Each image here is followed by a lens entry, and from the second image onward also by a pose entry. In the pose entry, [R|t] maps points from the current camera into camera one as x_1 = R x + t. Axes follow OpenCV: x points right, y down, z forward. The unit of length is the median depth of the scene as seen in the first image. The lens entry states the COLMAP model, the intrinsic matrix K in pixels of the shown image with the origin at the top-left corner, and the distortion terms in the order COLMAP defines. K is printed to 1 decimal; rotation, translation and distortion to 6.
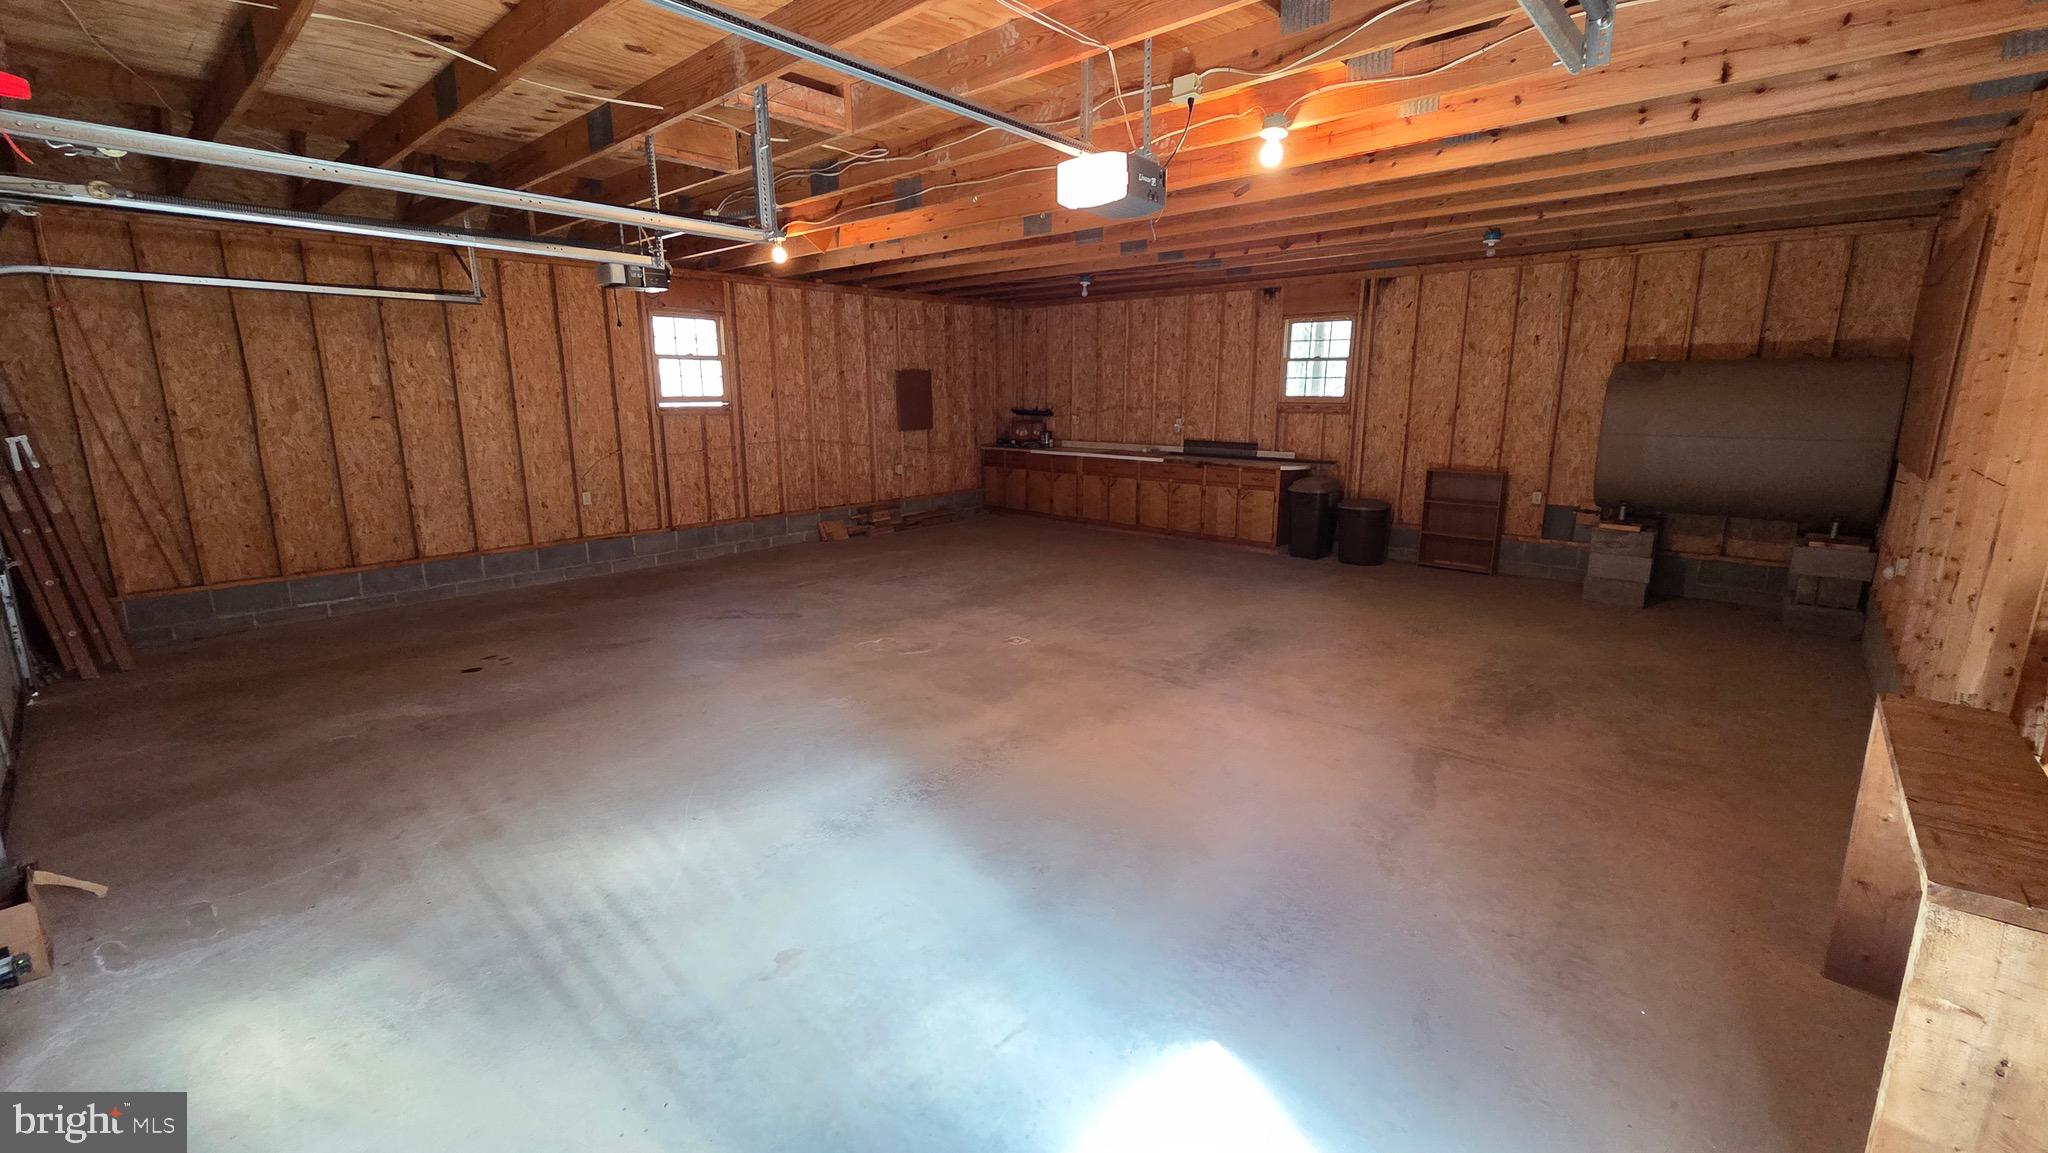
lens RADIAL K [[823.2, 0, 1018.6], [0, 823.2, 562.5], [0, 0, 1]] dist [-0.000471, 0.000030]
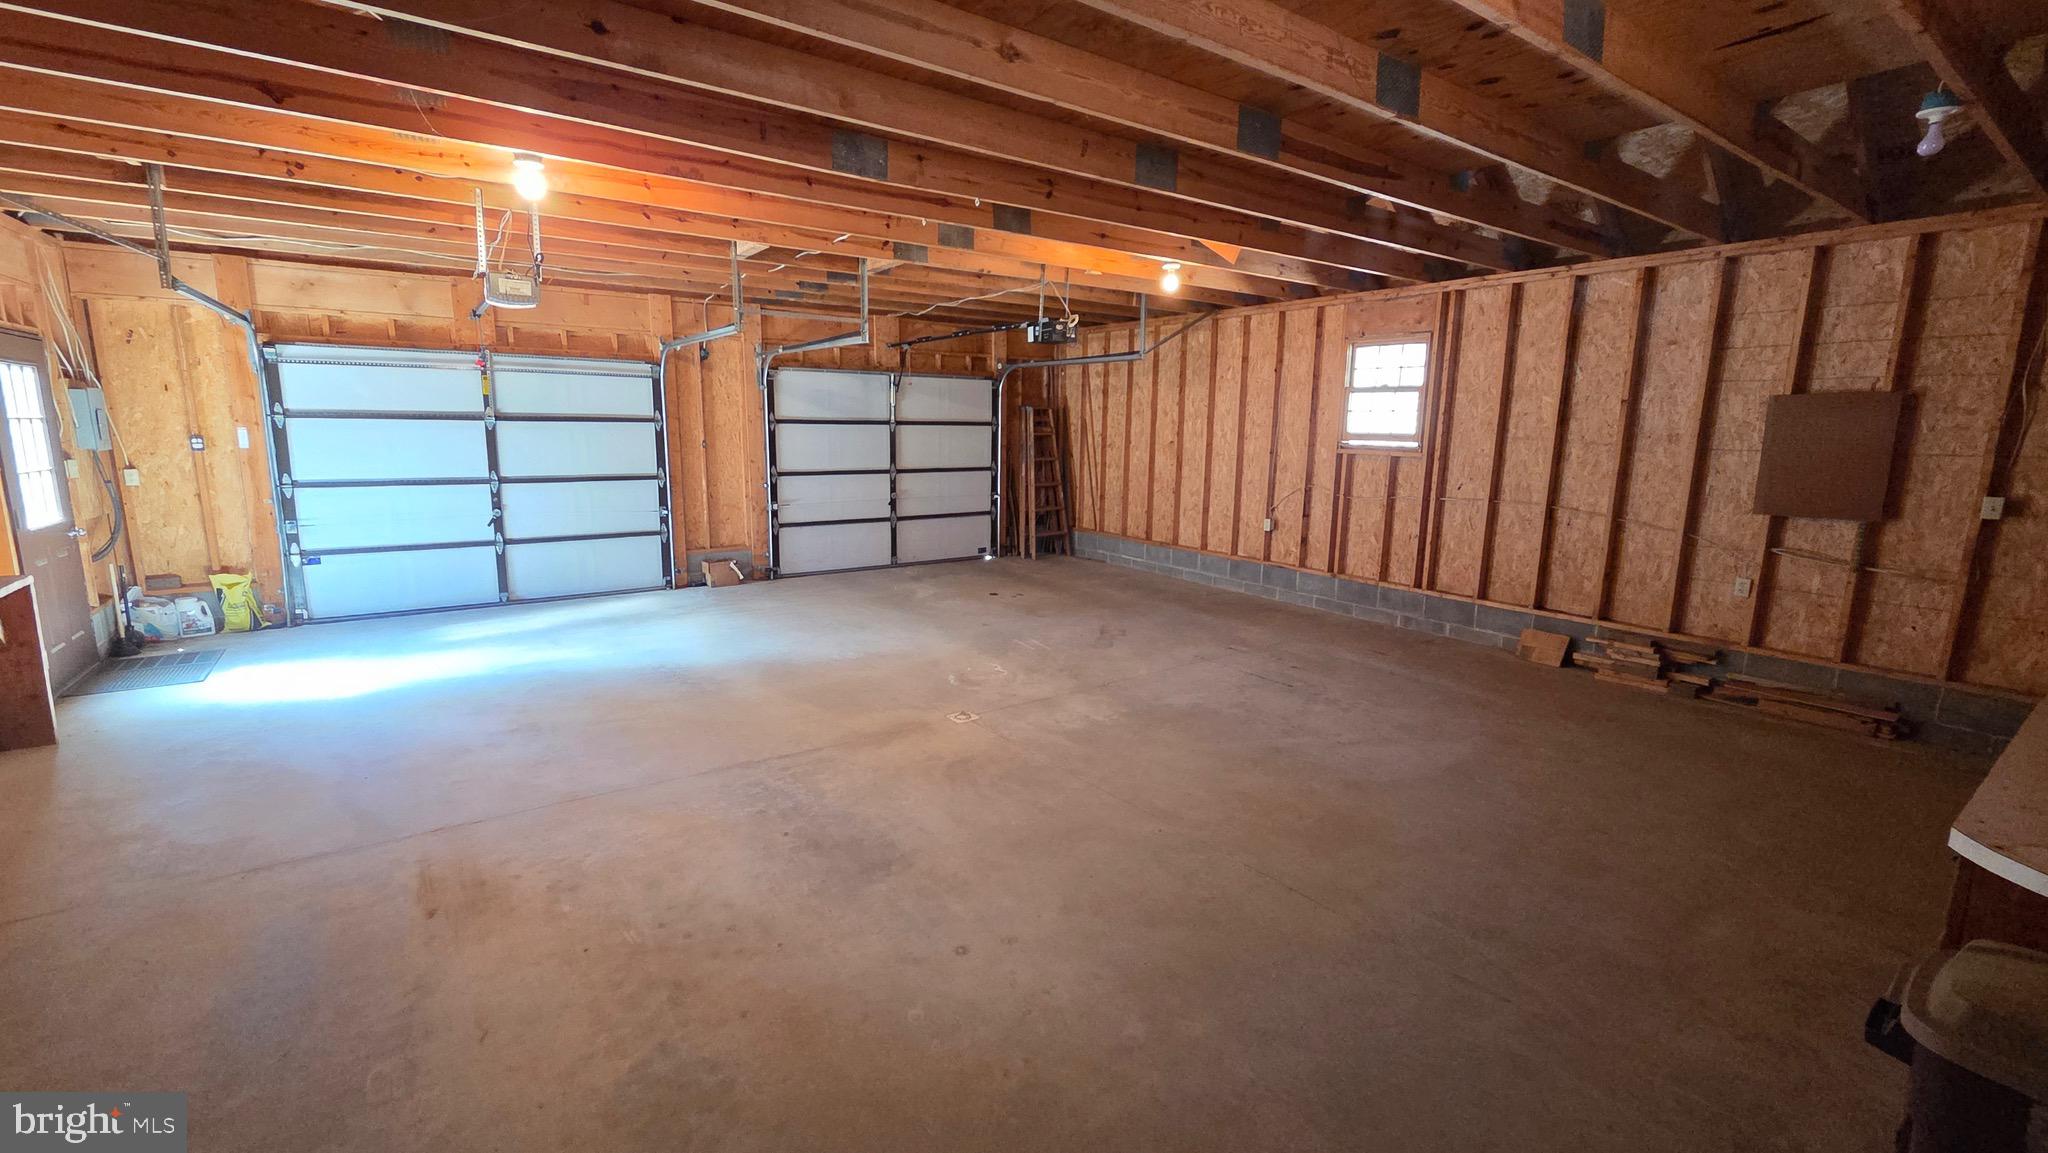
lens RADIAL K [[823.2, 0, 1018.6], [0, 823.2, 562.5], [0, 0, 1]] dist [-0.000471, 0.000030]
pose [[-0.205002, 0.160471, -0.965517, 0.709989], [-0.217634, 0.954299, 0.204816, -0.219735], [0.954259, 0.252117, -0.160709, 1.063415]]
